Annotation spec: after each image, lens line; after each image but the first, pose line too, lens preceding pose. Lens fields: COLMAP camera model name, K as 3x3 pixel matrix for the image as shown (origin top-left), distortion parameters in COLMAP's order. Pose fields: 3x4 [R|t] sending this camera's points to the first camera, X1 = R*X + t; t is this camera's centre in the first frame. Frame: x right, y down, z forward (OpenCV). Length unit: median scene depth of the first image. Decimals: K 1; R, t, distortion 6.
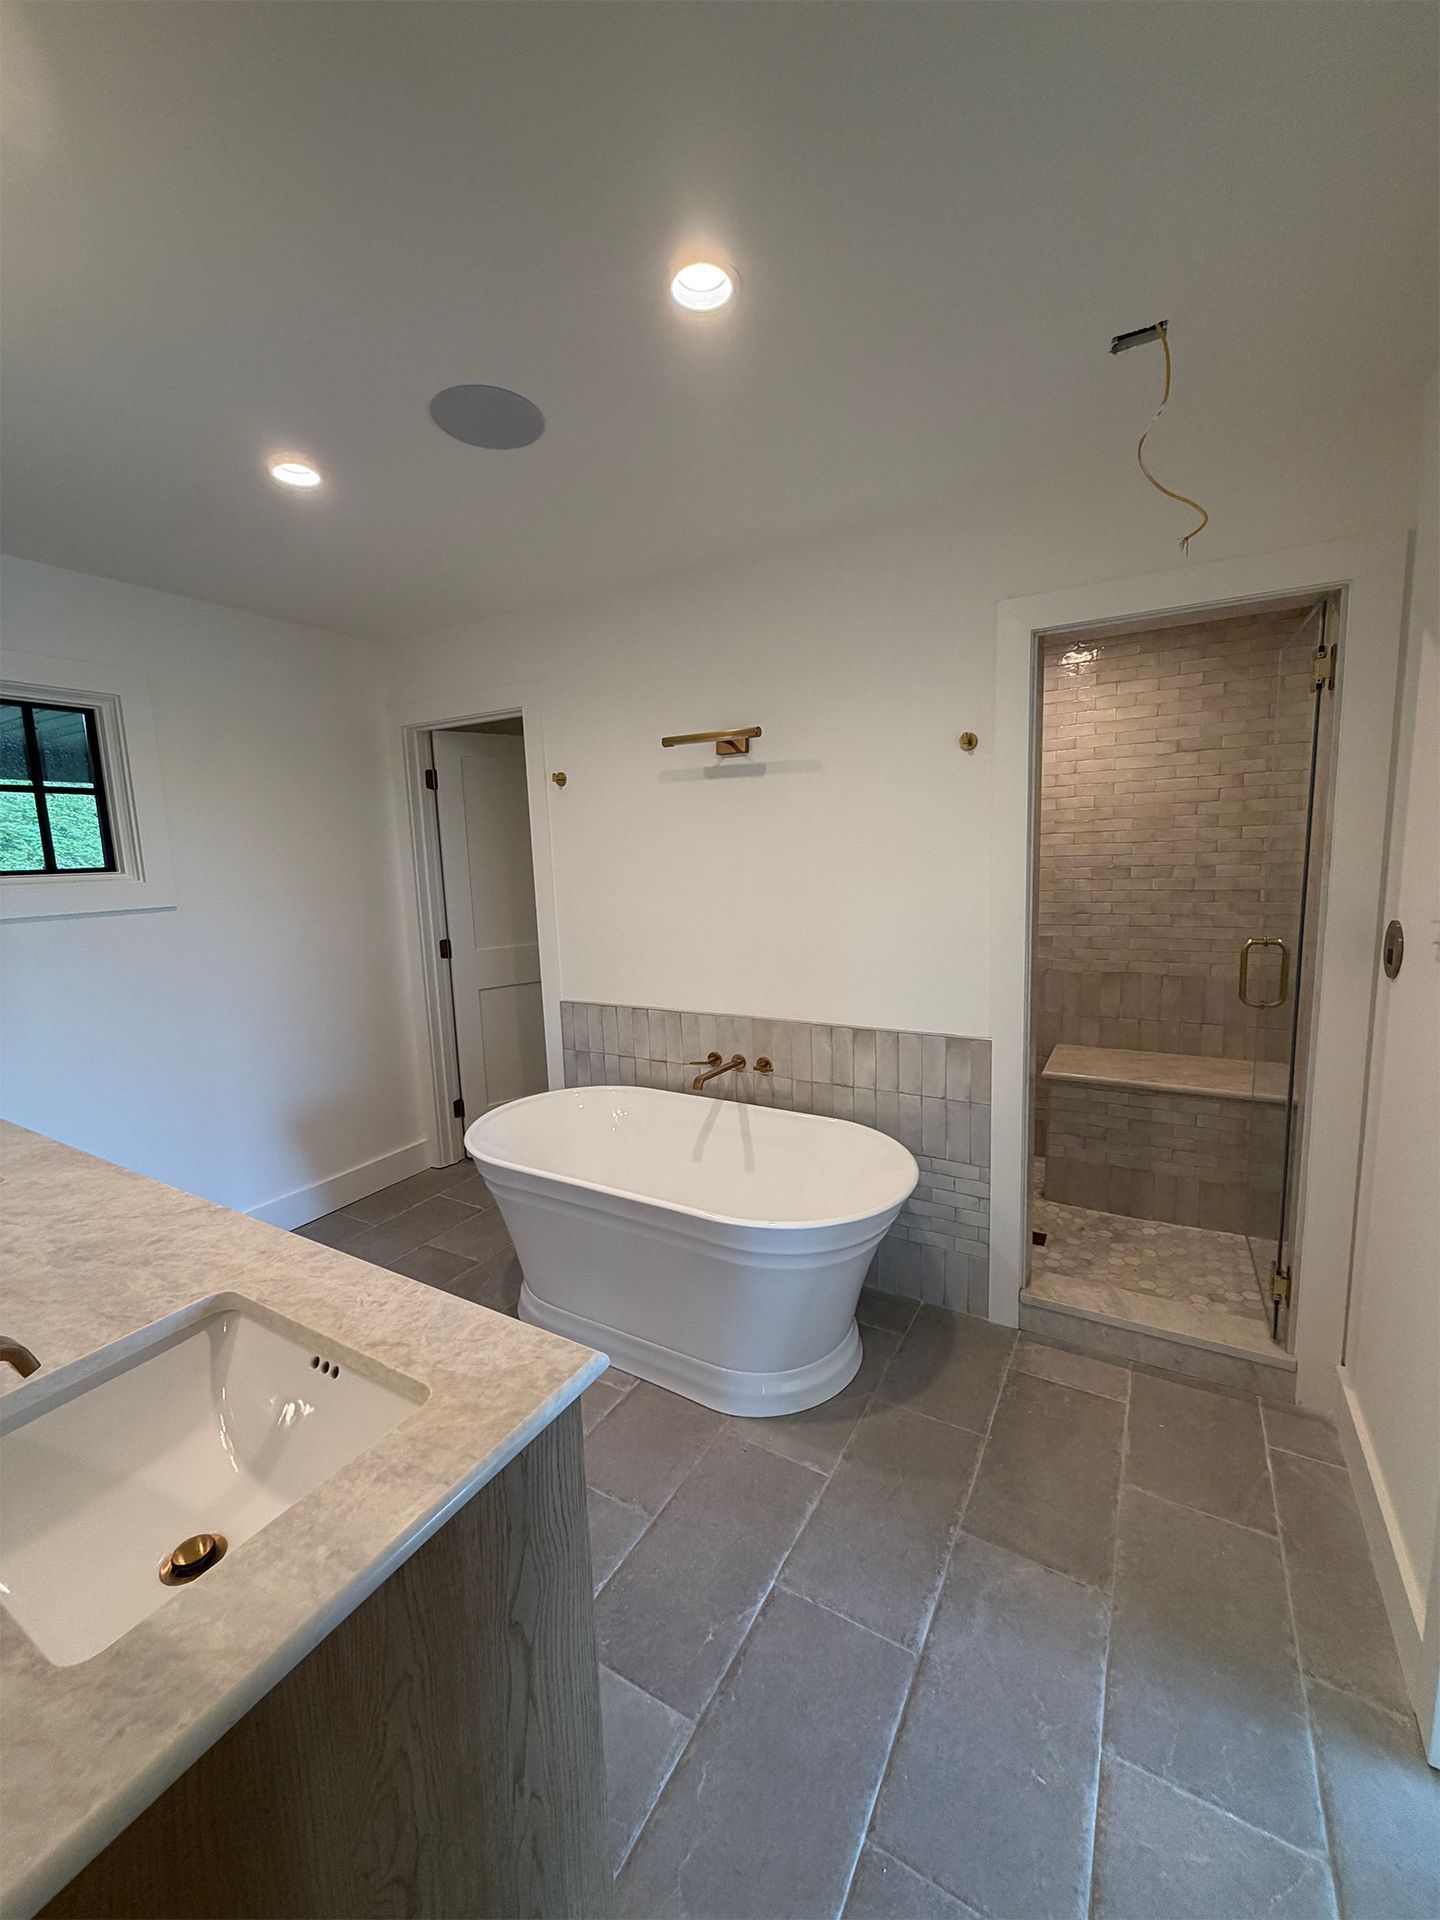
lens RADIAL K [[764.1, 0, 720.5], [0, 764.1, 953.6], [0, 0, 1]] dist [0.000473, -0.000539]
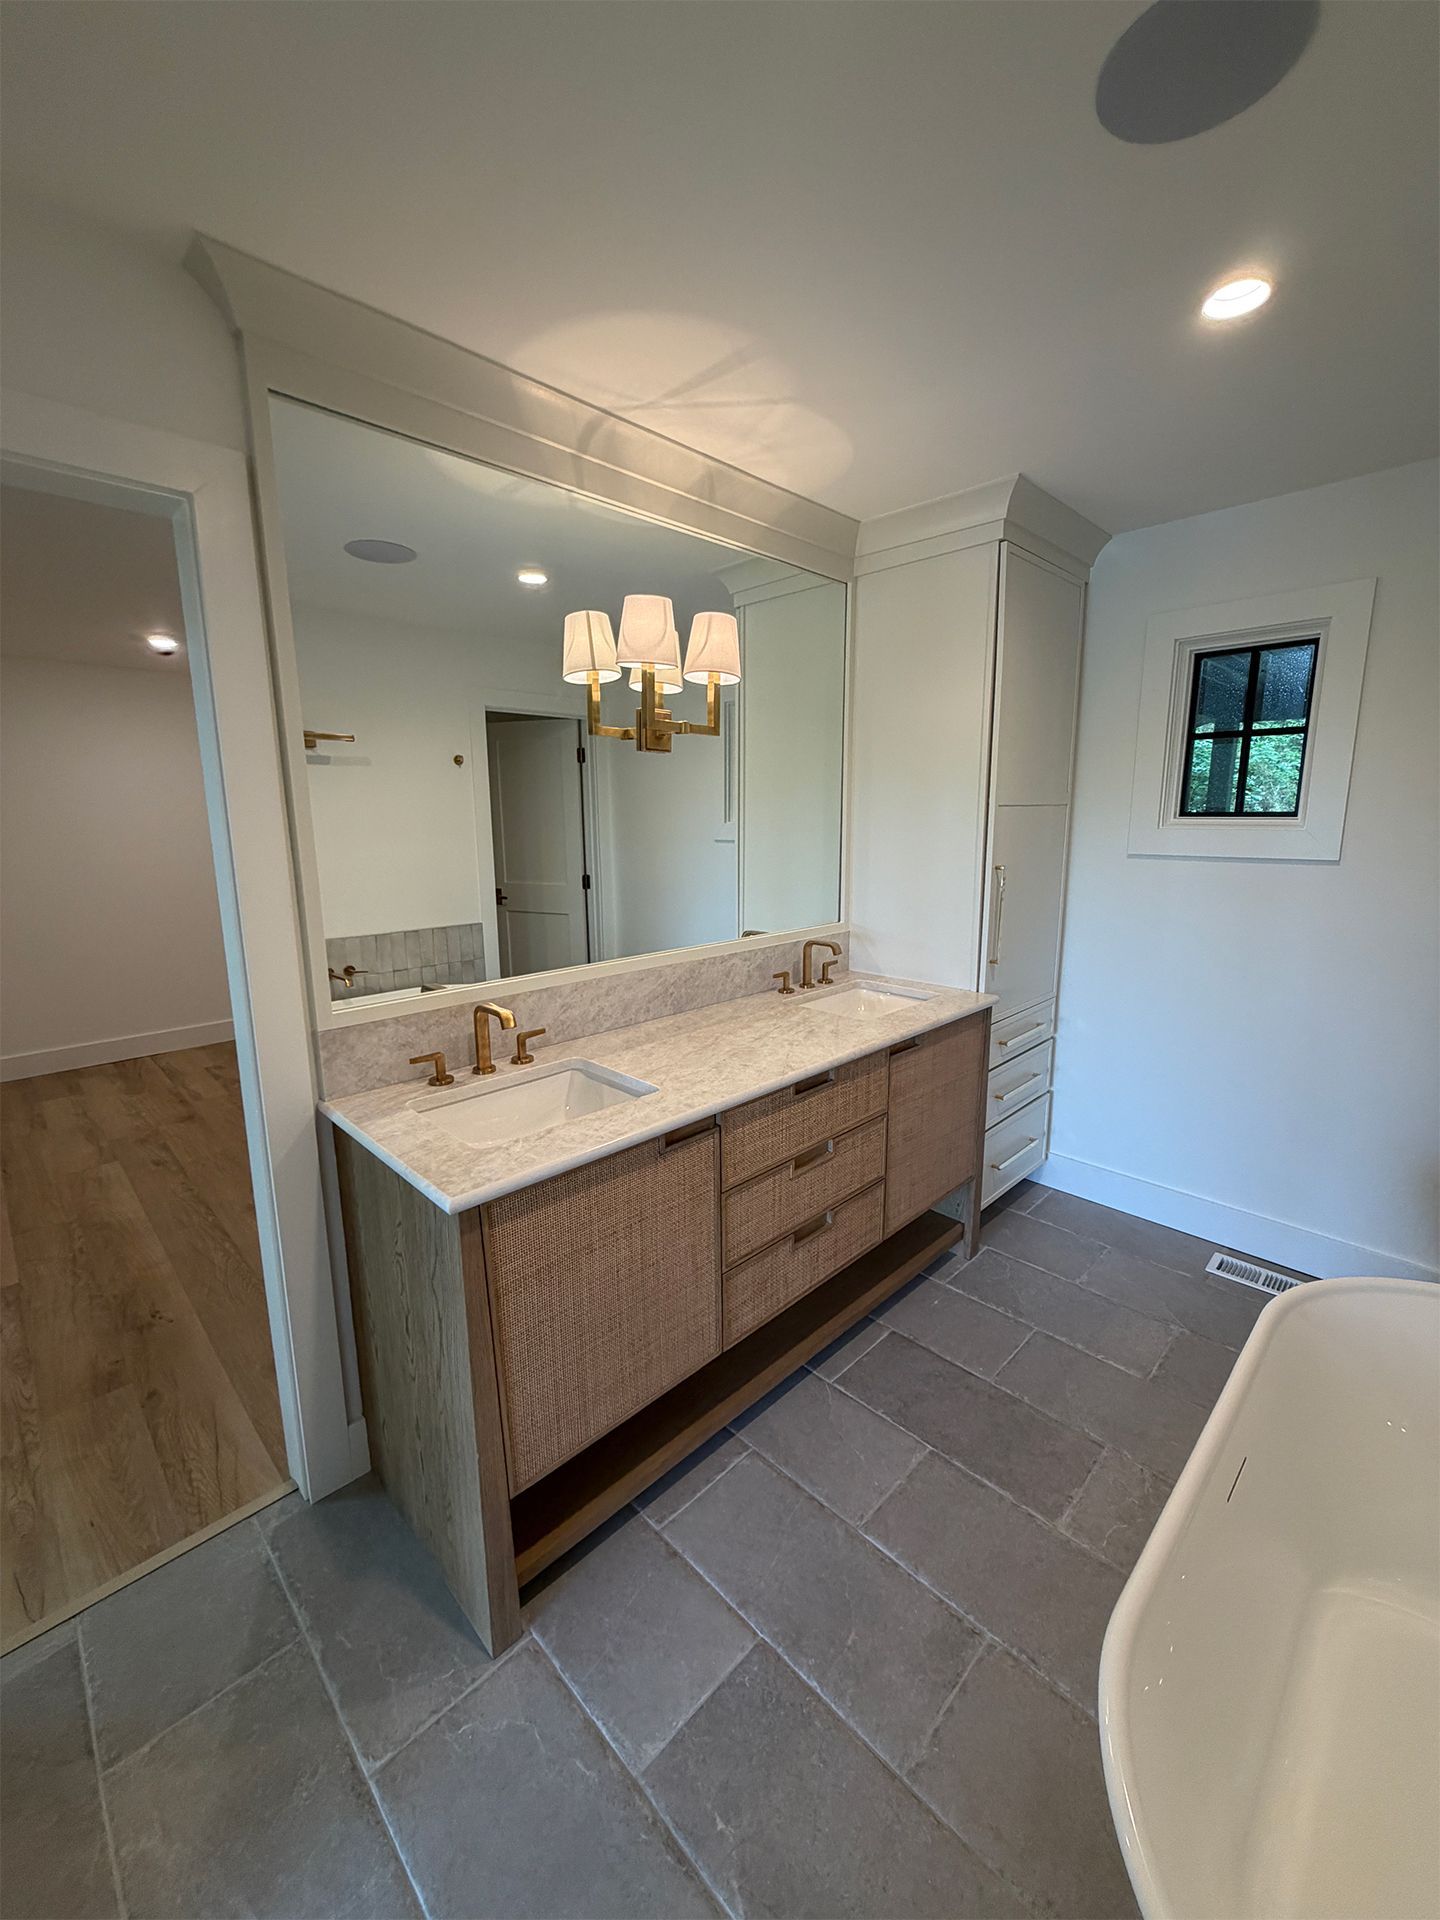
lens RADIAL K [[764.1, 0, 720.5], [0, 764.1, 953.6], [0, 0, 1]] dist [0.000473, -0.000539]
pose [[-0.259873, 0.211368, -0.942226, 0.413677], [-0.117308, 0.961613, 0.248071, -0.131224], [0.958491, 0.174998, -0.225102, 0.778711]]
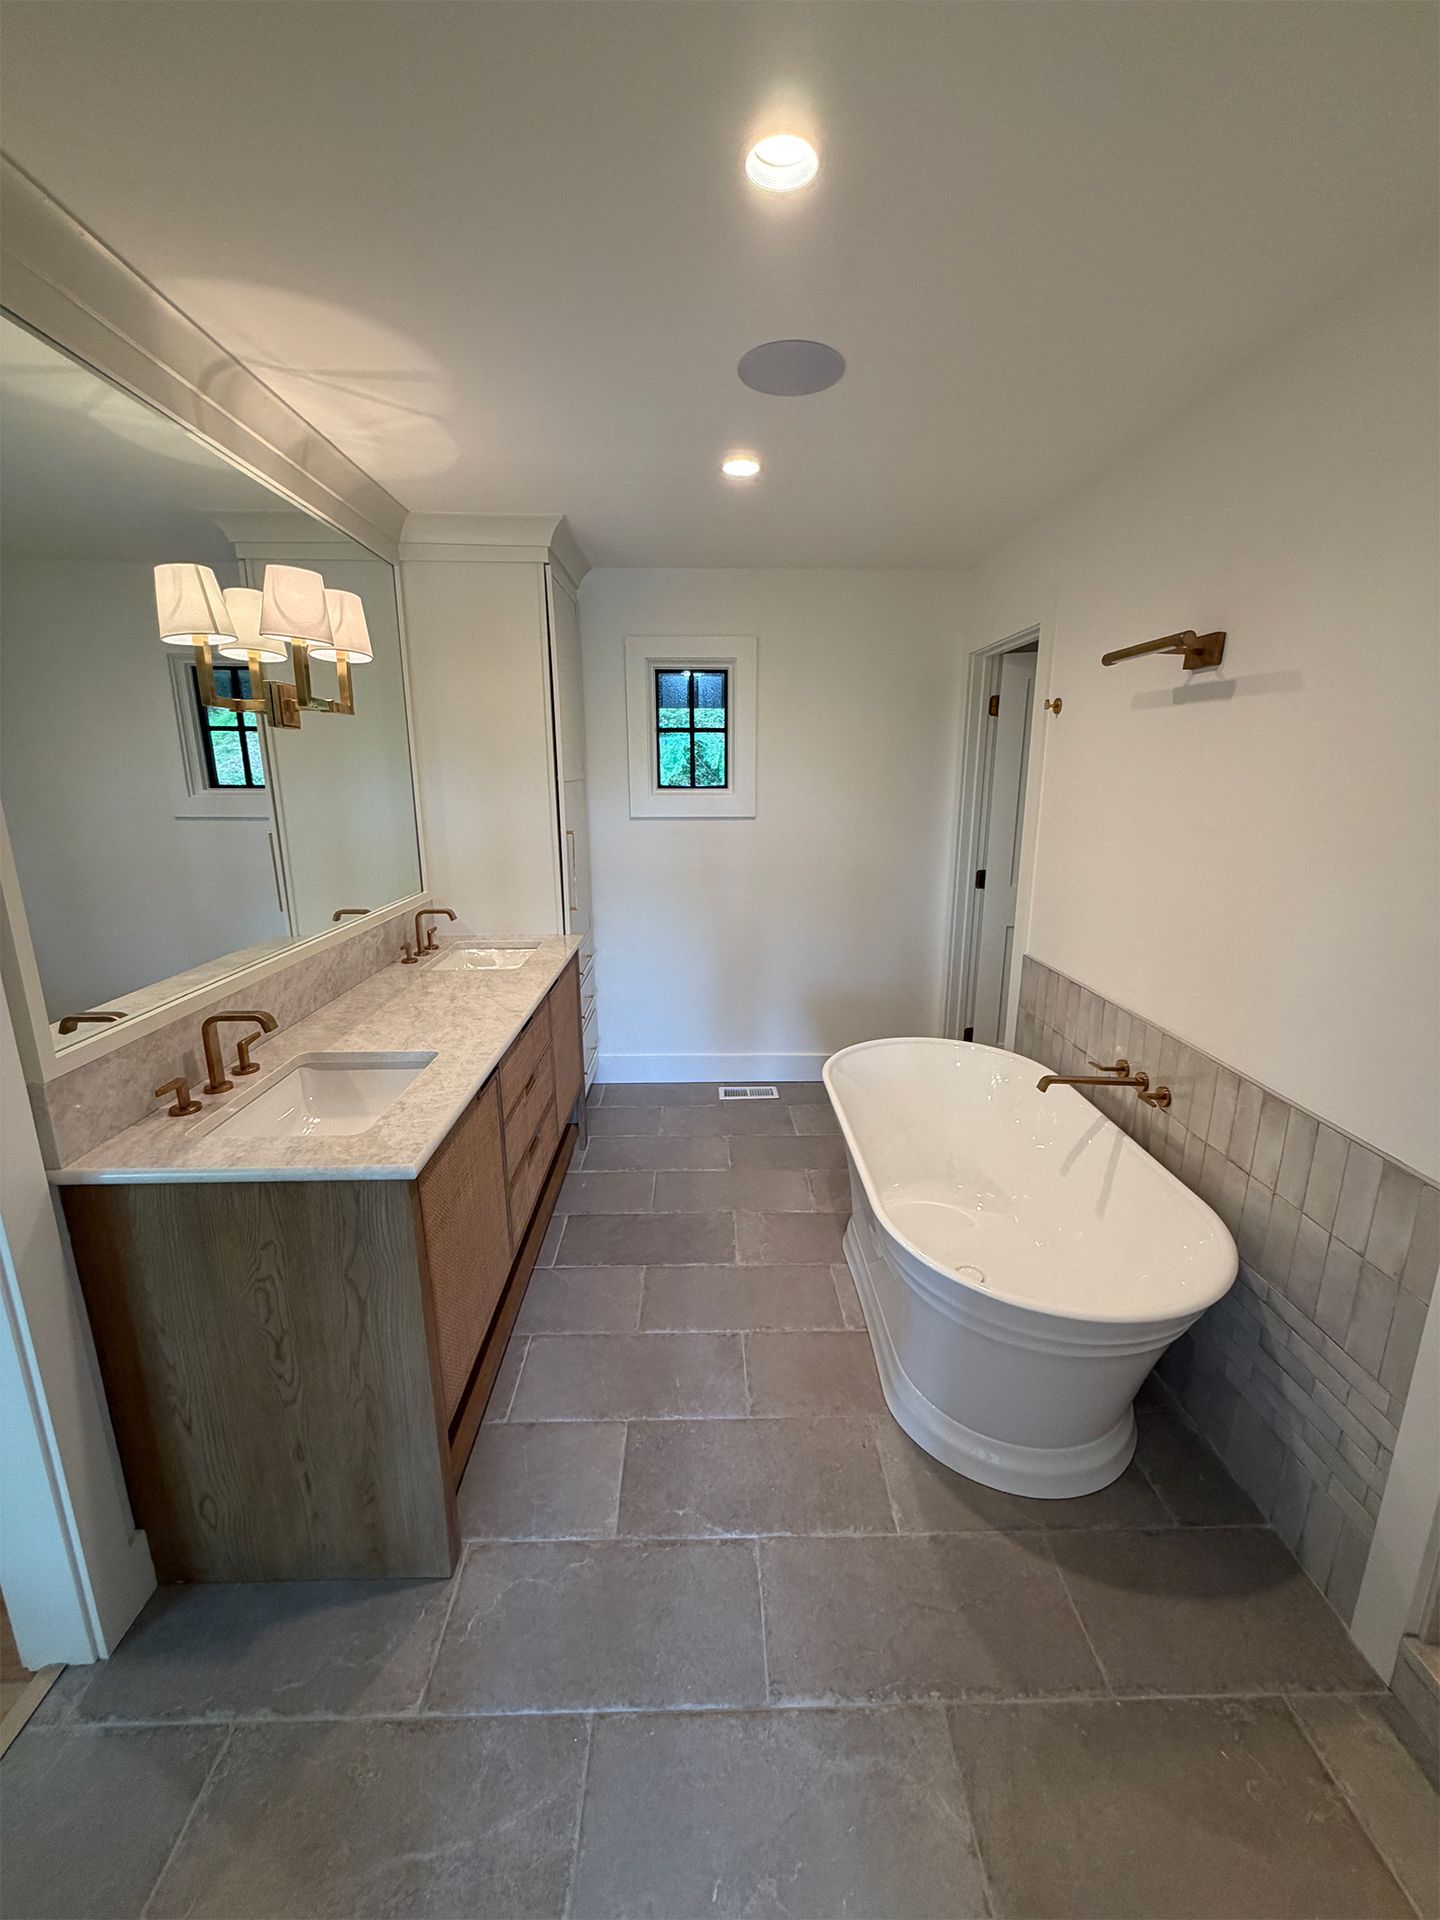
lens RADIAL K [[764.1, 0, 720.5], [0, 764.1, 953.6], [0, 0, 1]] dist [0.000473, -0.000539]
pose [[0.523987, 0.230536, -0.819933, 0.577258], [-0.134221, 0.972994, 0.187796, -0.102191], [0.841084, 0.011650, 0.540779, 0.325064]]
